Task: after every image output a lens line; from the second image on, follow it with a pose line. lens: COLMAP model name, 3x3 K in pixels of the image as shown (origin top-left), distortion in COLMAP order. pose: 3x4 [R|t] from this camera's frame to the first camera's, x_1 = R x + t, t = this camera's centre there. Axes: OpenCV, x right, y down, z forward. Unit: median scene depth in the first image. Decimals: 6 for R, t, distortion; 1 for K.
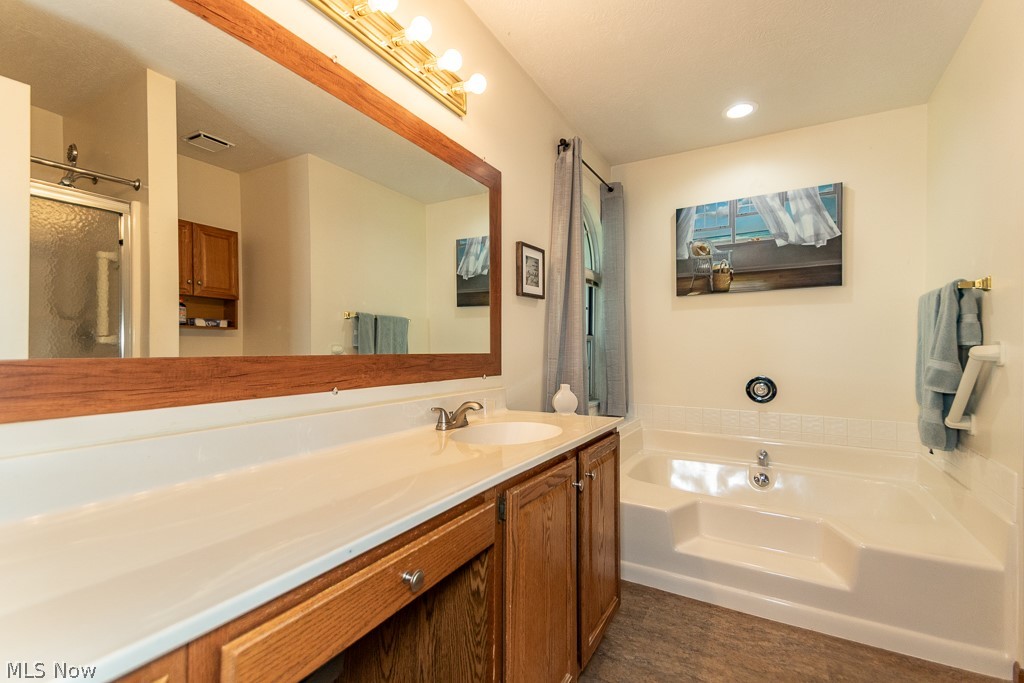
lens RADIAL K [[471.1, 0, 511.8], [0, 471.1, 349.8], [0, 0, 1]] dist [0.054009, -0.007750]
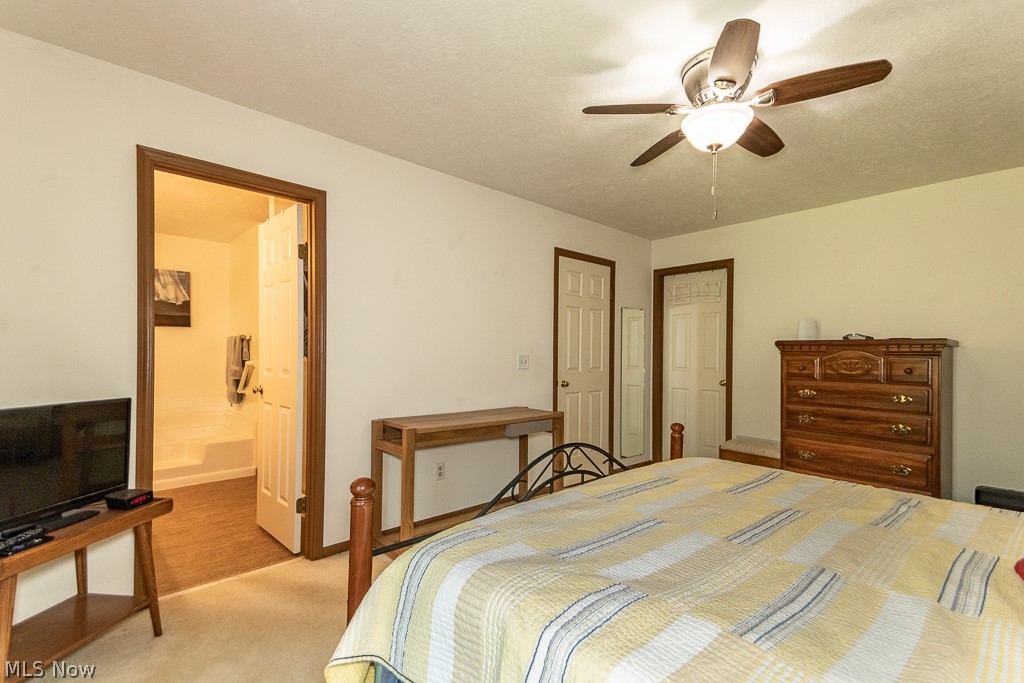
lens RADIAL K [[471.1, 0, 516.9], [0, 471.1, 350.8], [0, 0, 1]] dist [0.054009, -0.007750]
pose [[0.300295, 0.002765, 0.953842, -0.900472], [-0.005008, 0.999987, -0.001322, -0.053346], [-0.953833, -0.004380, 0.300305, -0.967075]]
